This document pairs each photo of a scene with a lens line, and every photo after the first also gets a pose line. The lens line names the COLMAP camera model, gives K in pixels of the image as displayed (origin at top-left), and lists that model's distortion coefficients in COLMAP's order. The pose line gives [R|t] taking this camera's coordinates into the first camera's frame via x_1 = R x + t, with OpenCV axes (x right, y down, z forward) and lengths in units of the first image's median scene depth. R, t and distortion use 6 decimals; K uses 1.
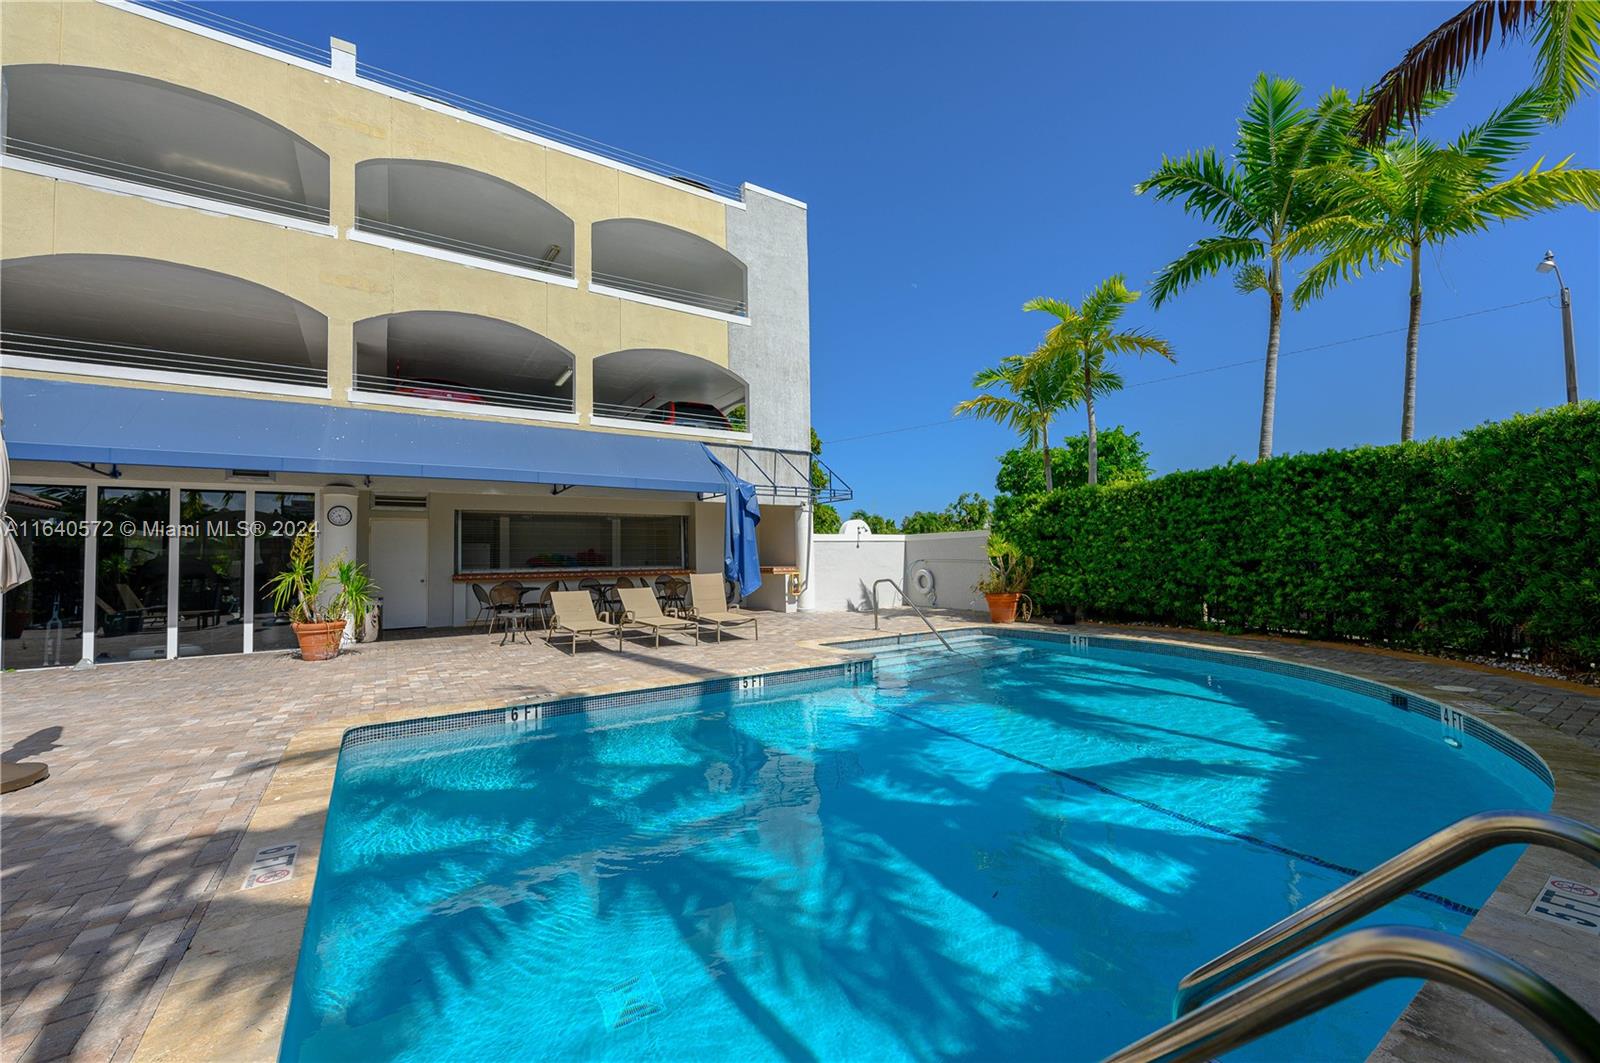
lens RADIAL K [[632.6, 0, 800.0], [0, 632.6, 531.5], [0, 0, 1]] dist [-0.000773, 0.000205]
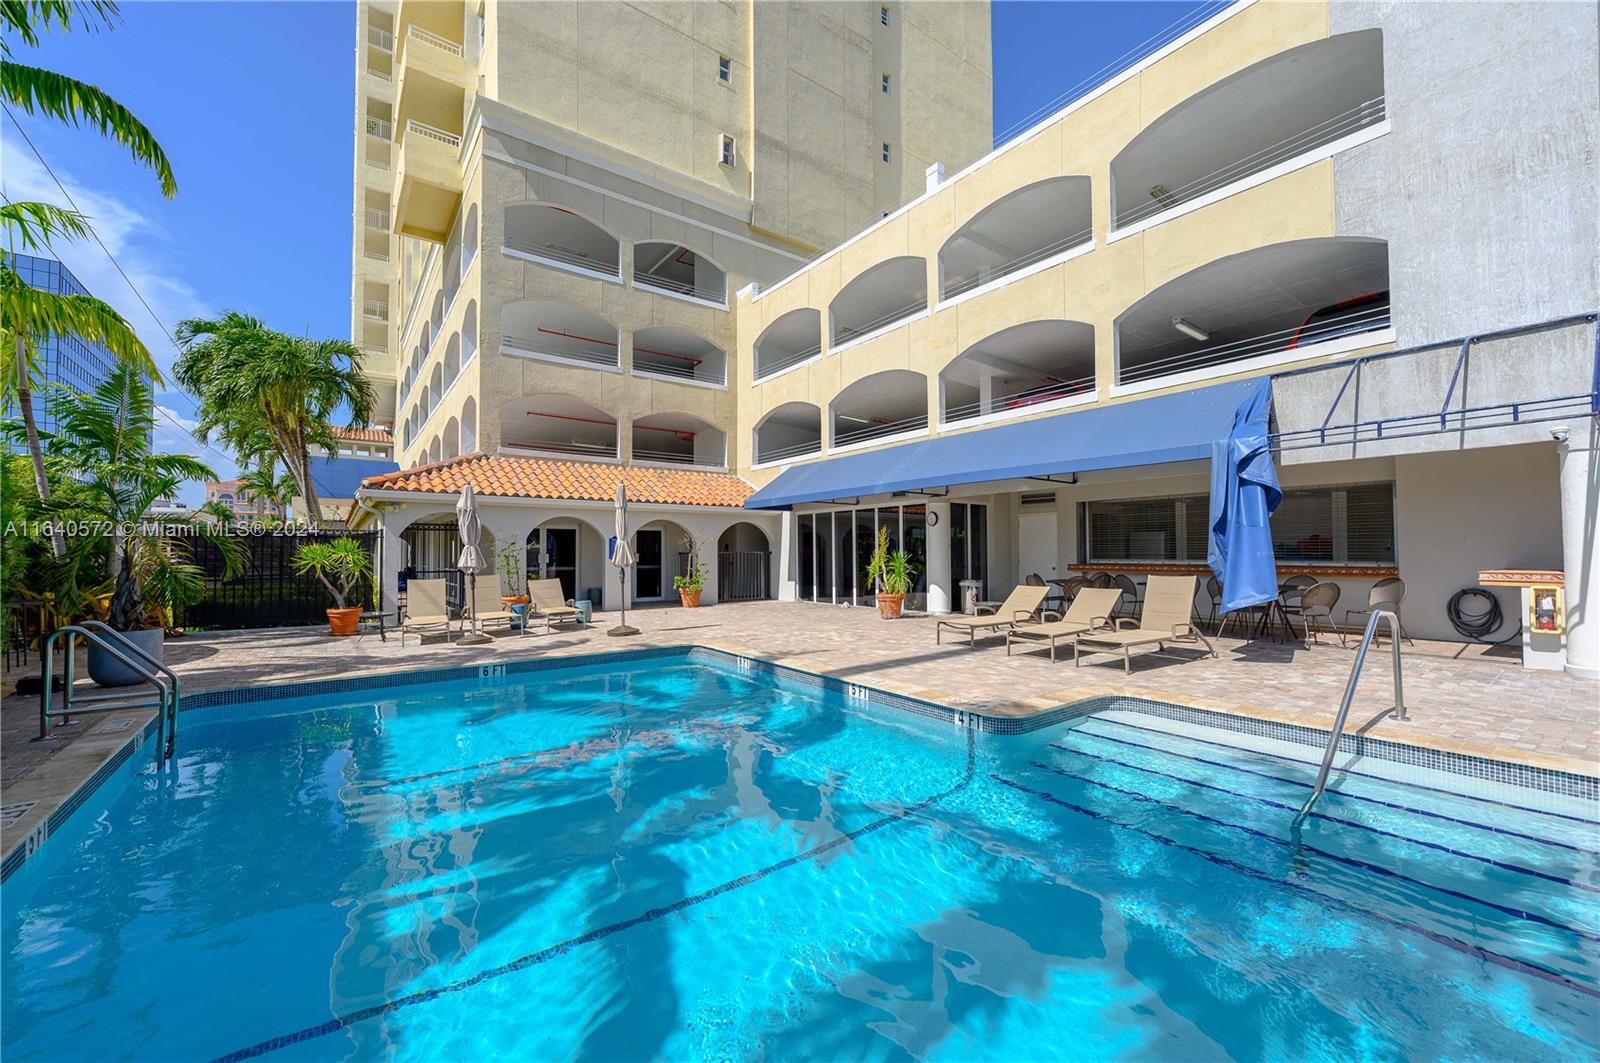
lens RADIAL K [[632.6, 0, 800.0], [0, 632.6, 531.5], [0, 0, 1]] dist [-0.000773, 0.000205]
pose [[0.058024, -0.015301, -0.998198, 0.505616], [0.048815, 0.998730, -0.012472, 0.004749], [0.997121, -0.048004, 0.058697, 0.509668]]
